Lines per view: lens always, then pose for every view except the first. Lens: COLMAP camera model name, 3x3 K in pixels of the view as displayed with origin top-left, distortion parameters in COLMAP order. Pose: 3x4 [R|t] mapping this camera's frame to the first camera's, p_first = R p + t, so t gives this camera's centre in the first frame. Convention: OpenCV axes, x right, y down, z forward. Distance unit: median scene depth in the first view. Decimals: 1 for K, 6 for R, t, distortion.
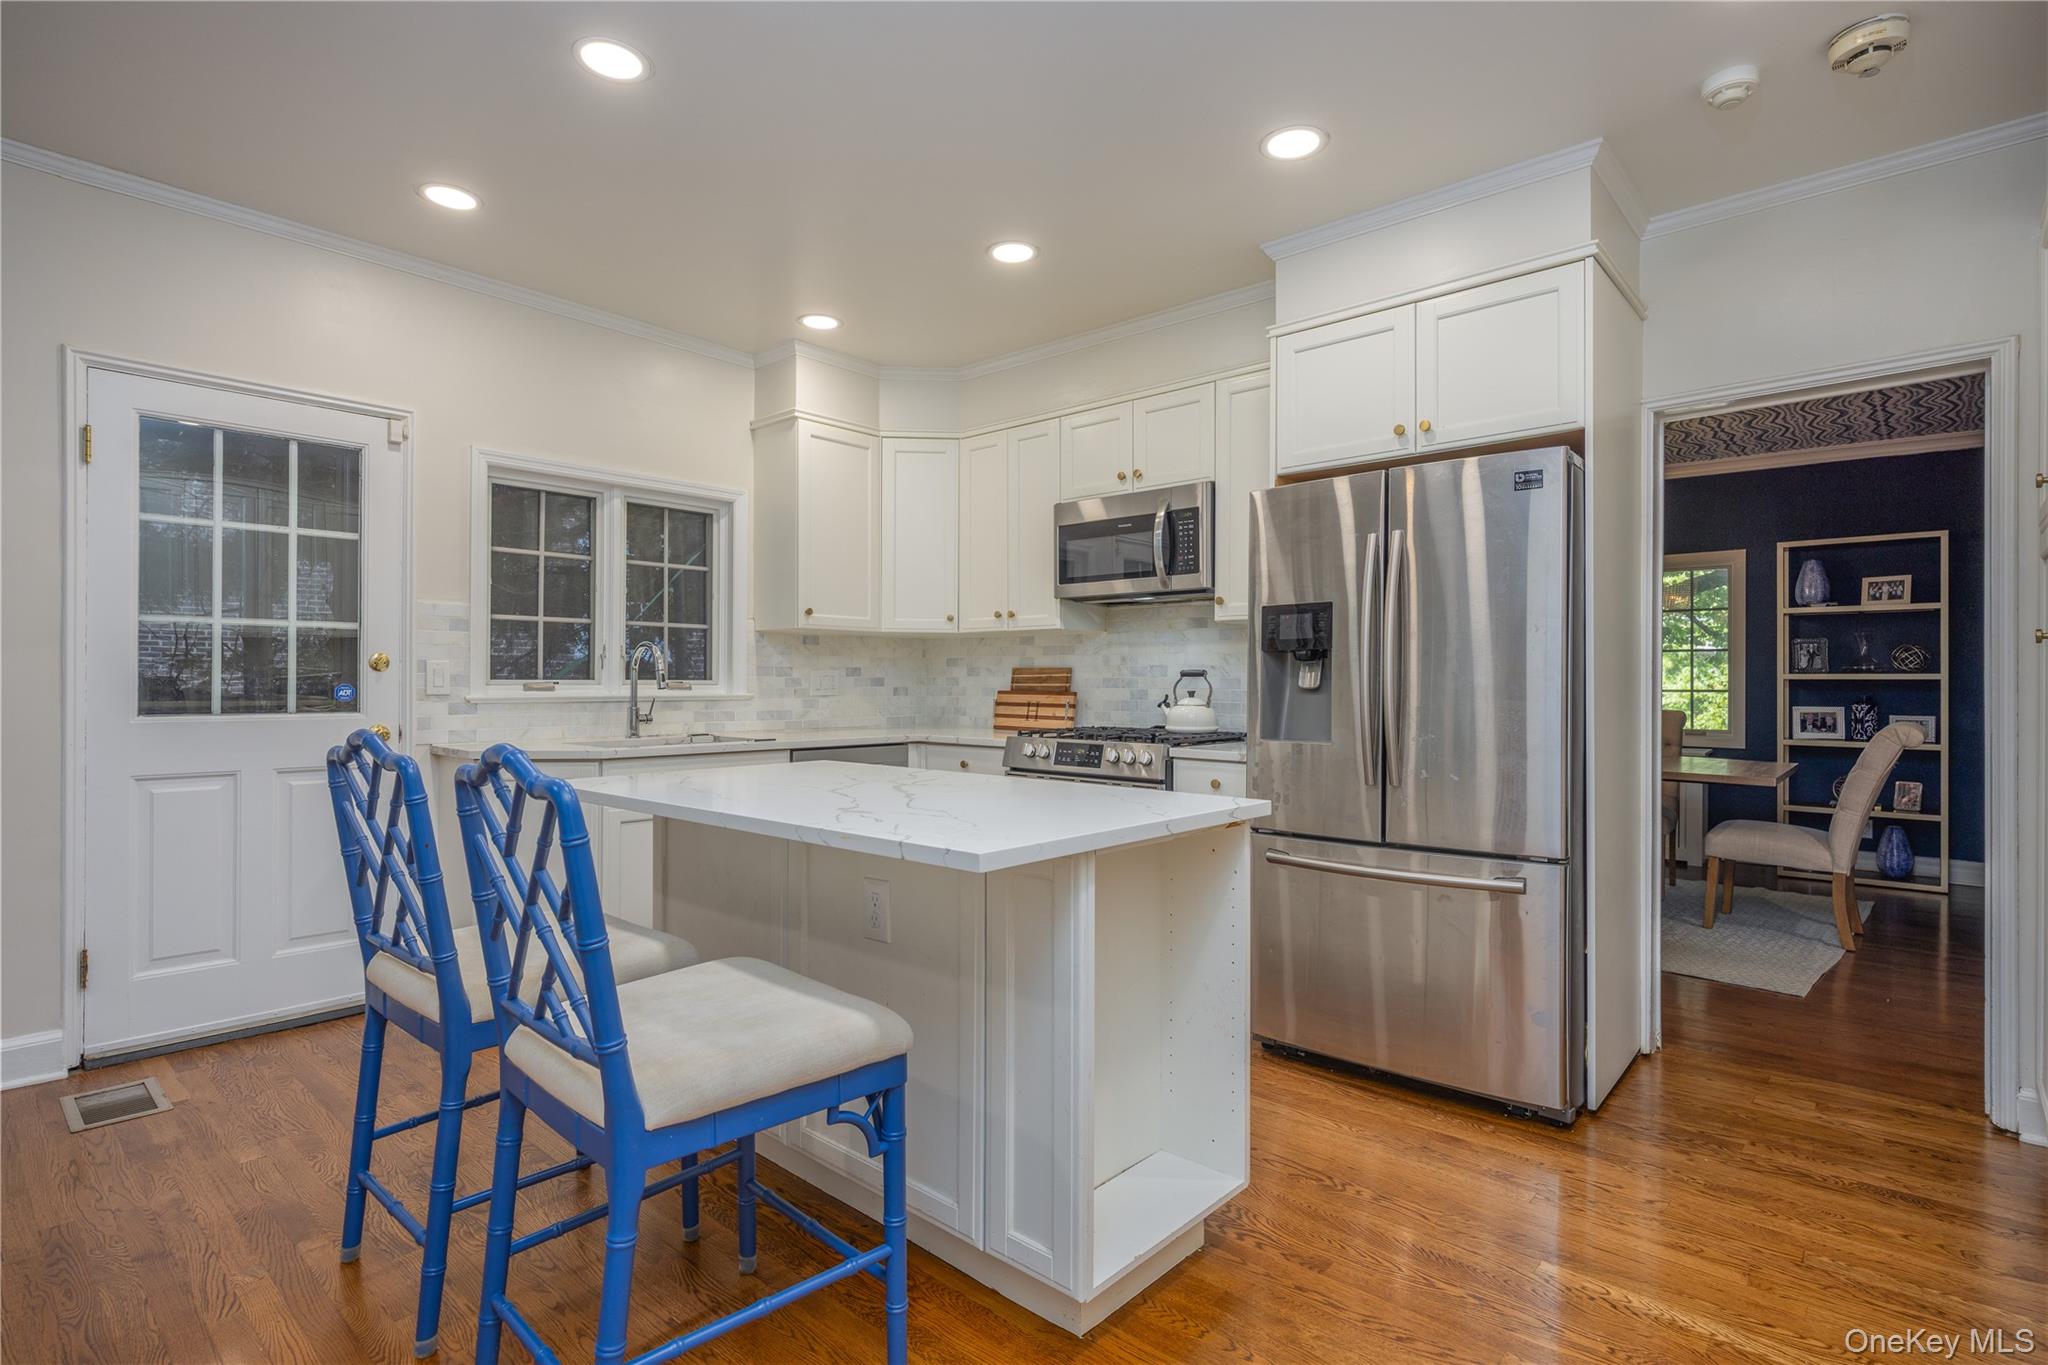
lens RADIAL K [[1002.2, 0, 1024.0], [0, 1002.2, 682.5], [0, 0, 1]] dist [-0.000206, -0.000185]
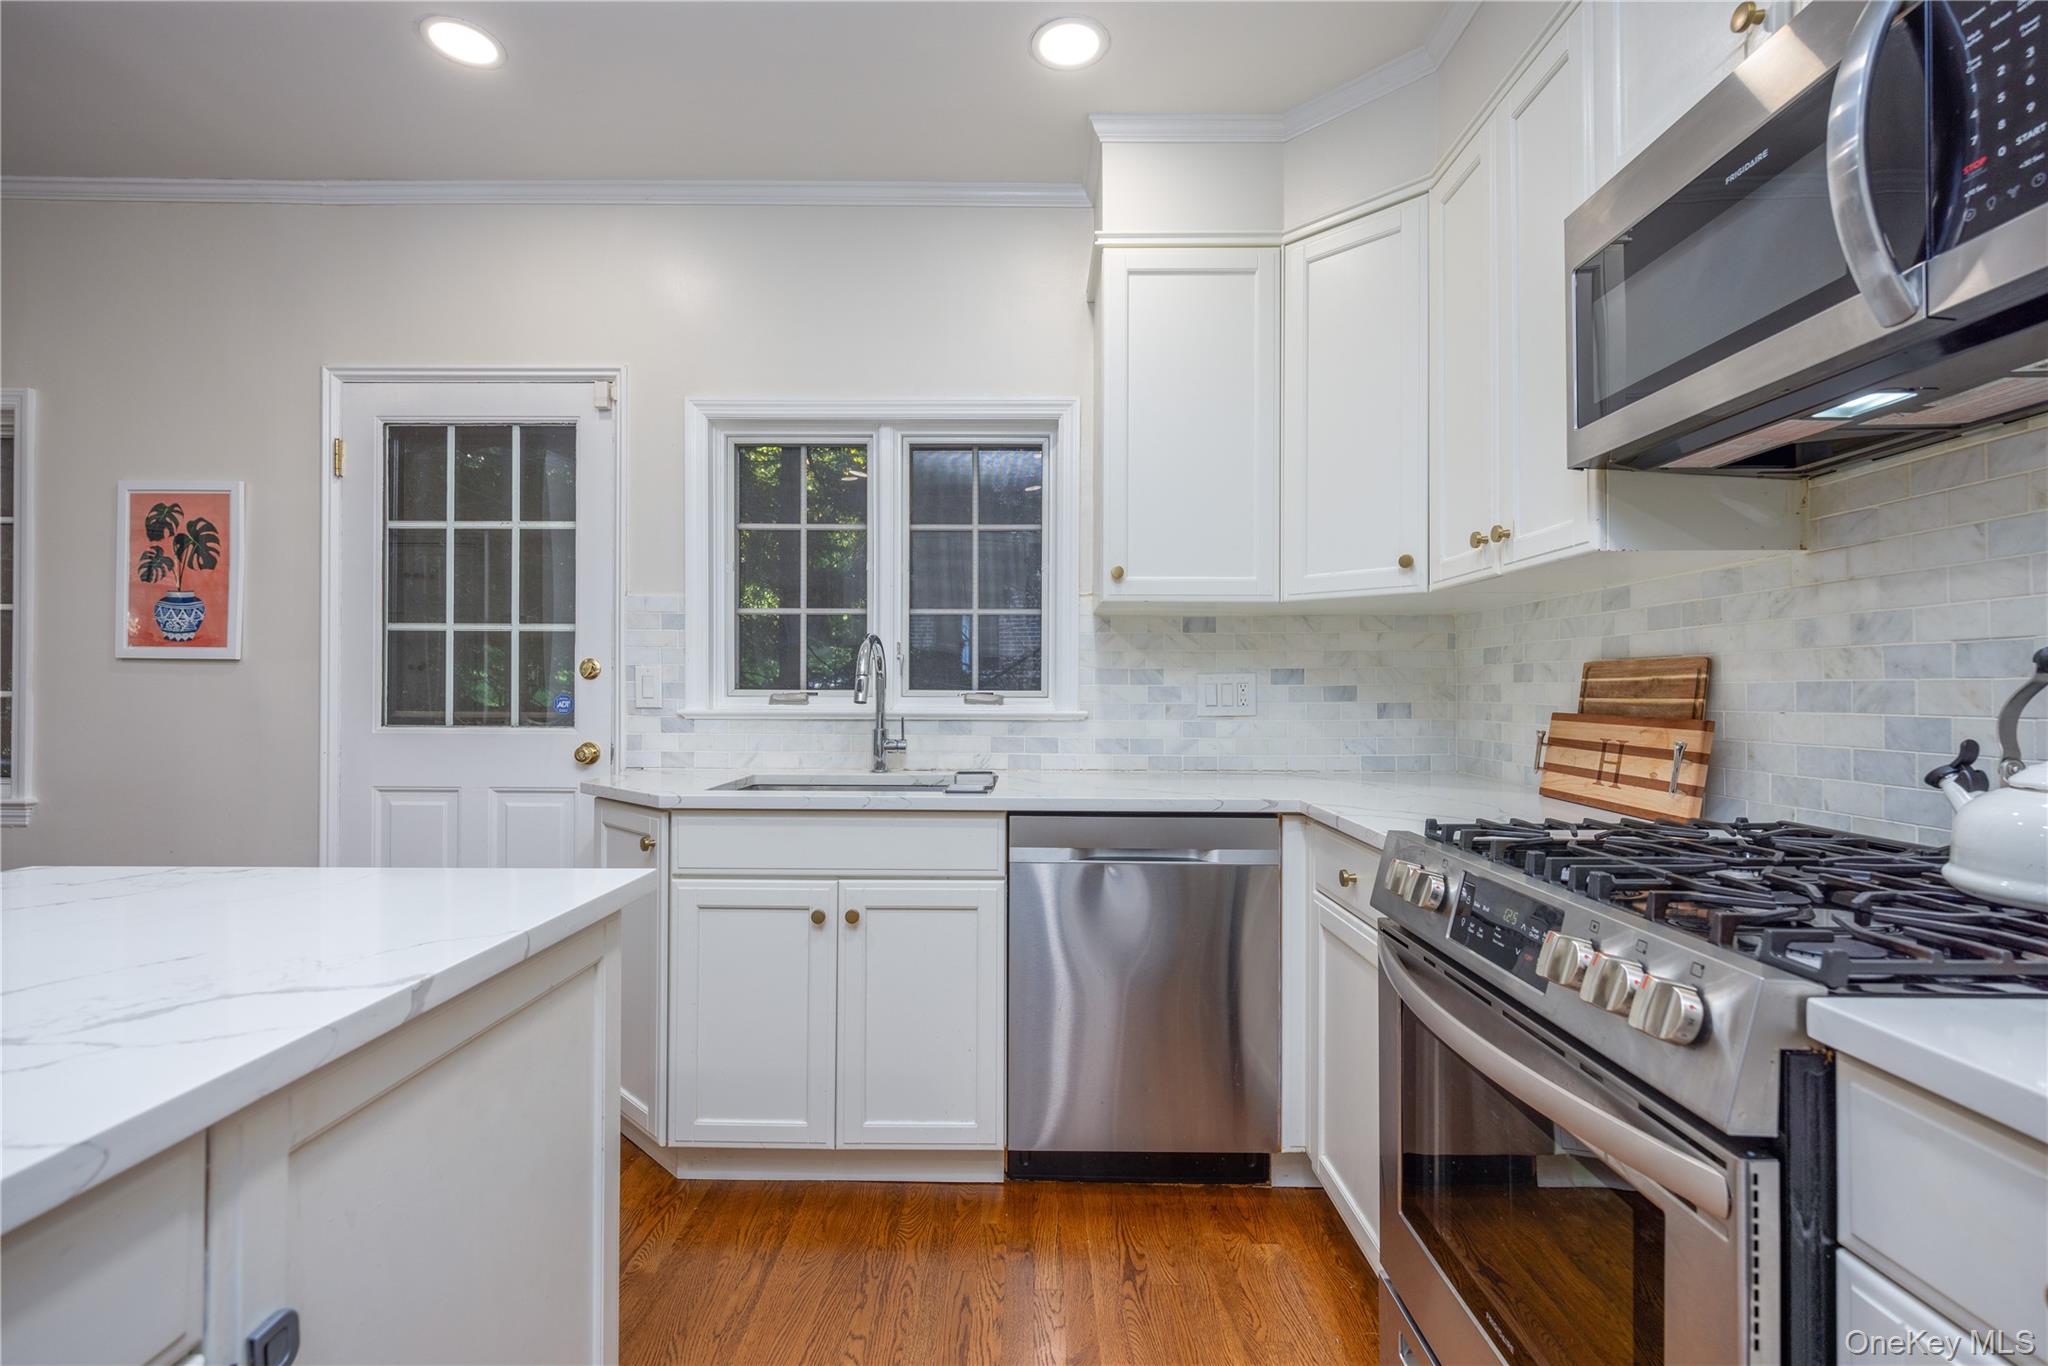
lens RADIAL K [[918.4, 0, 1024.0], [0, 918.4, 683.0], [0, 0, 1]] dist [0.000675, -0.000214]
pose [[0.658018, -0.007584, -0.752964, 0.160709], [-0.002906, 0.999916, -0.012611, 0.000537], [0.752996, 0.010486, 0.657941, 0.653645]]
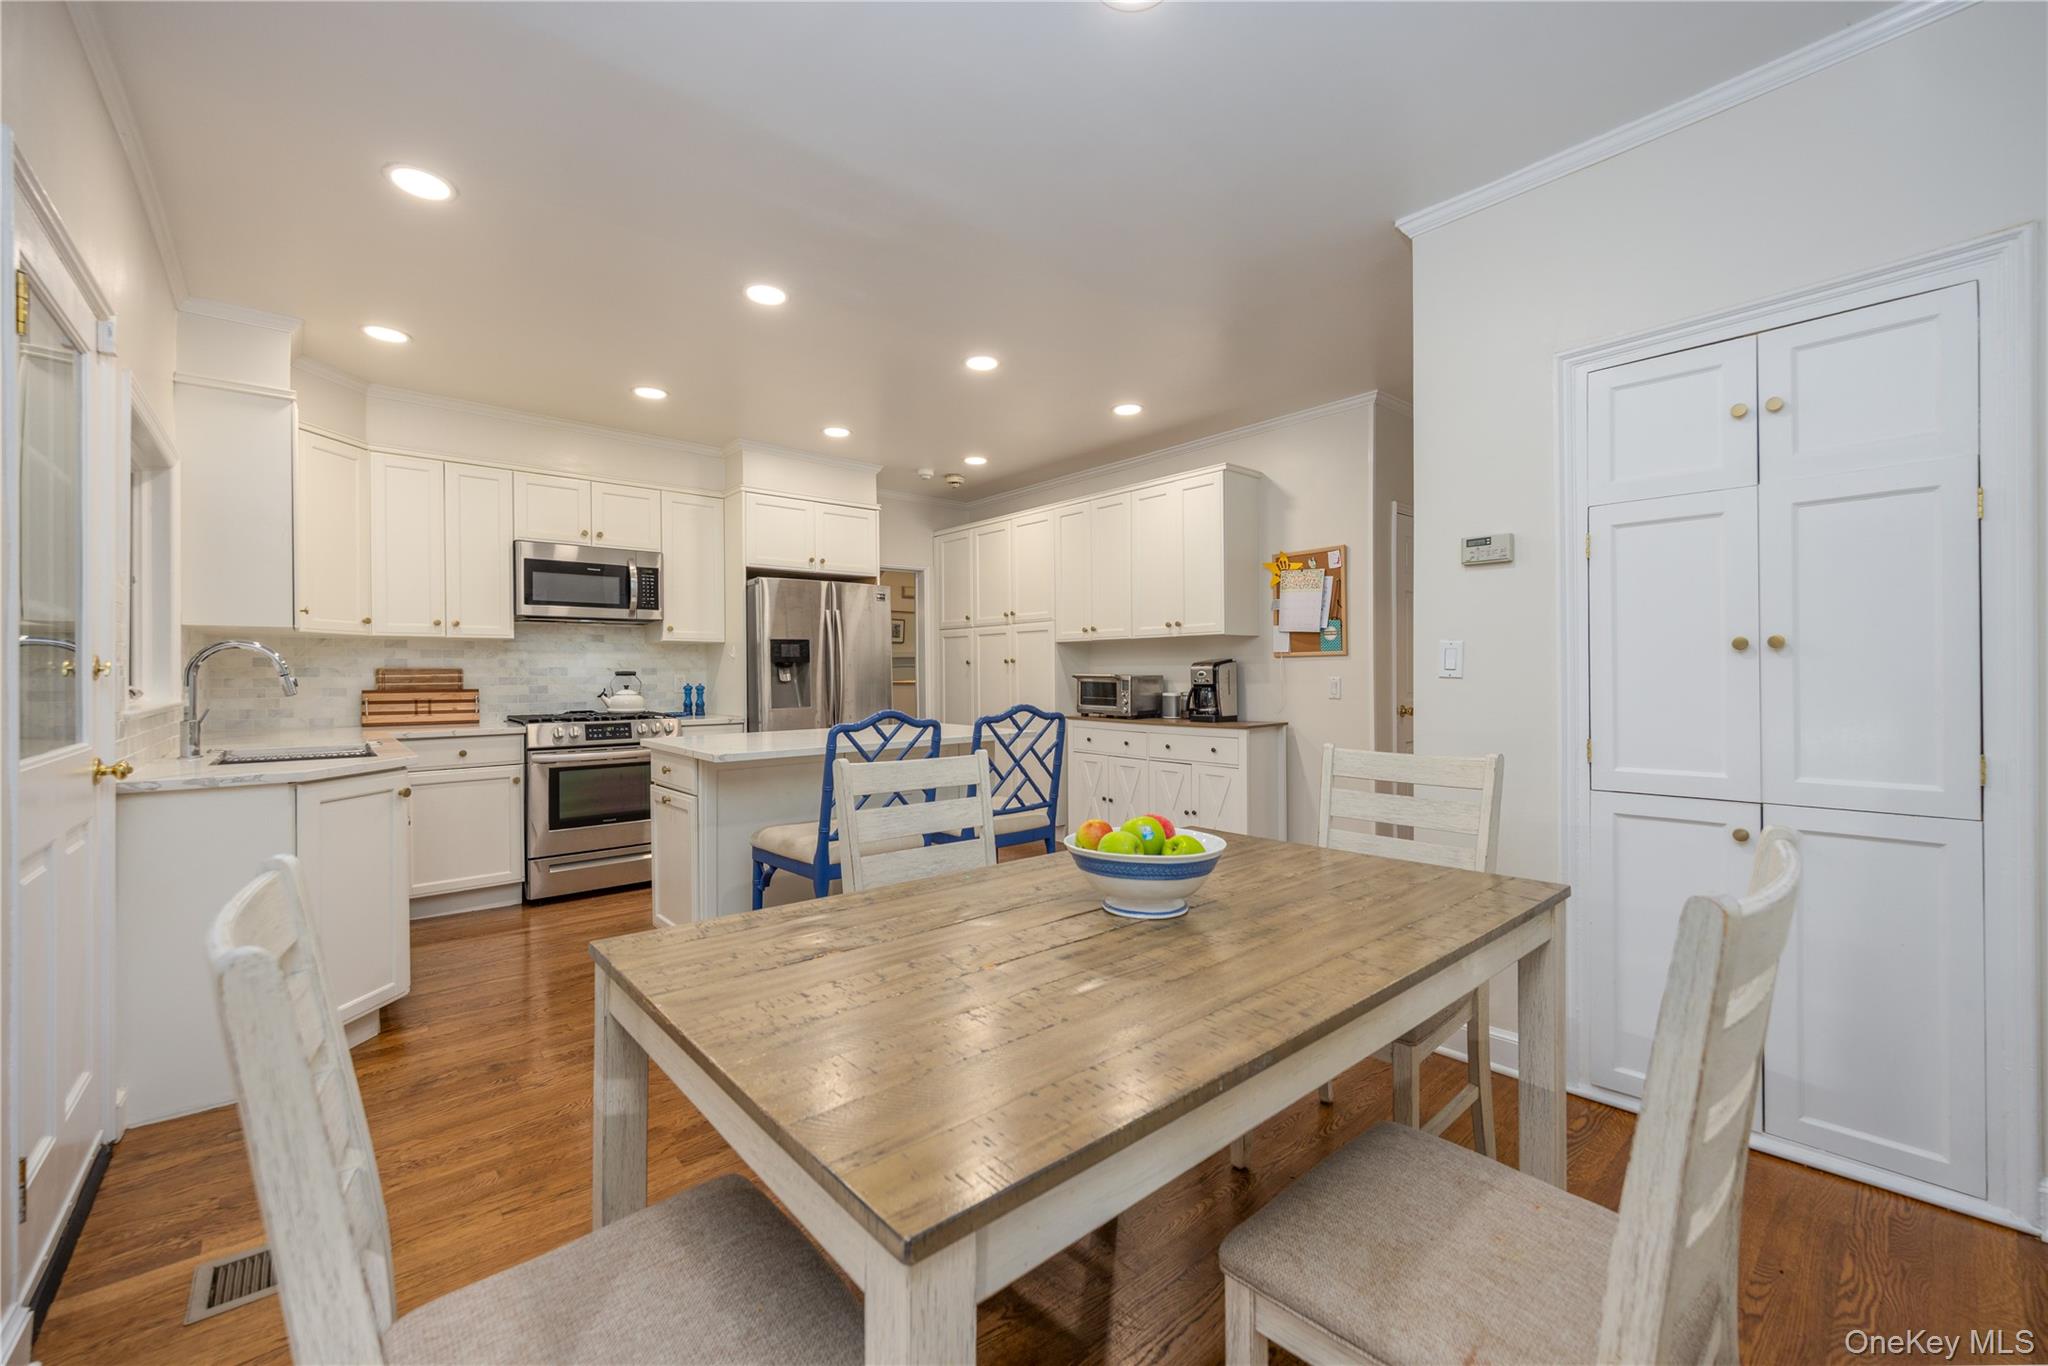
lens RADIAL K [[820.0, 0, 1024.0], [0, 820.0, 683.0], [0, 0, 1]] dist [0.000072, -0.000013]
pose [[0.123338, -0.020438, 0.992154, -0.962213], [0.005180, 0.999788, 0.019951, -0.016033], [-0.992351, 0.002678, 0.123418, 0.250076]]
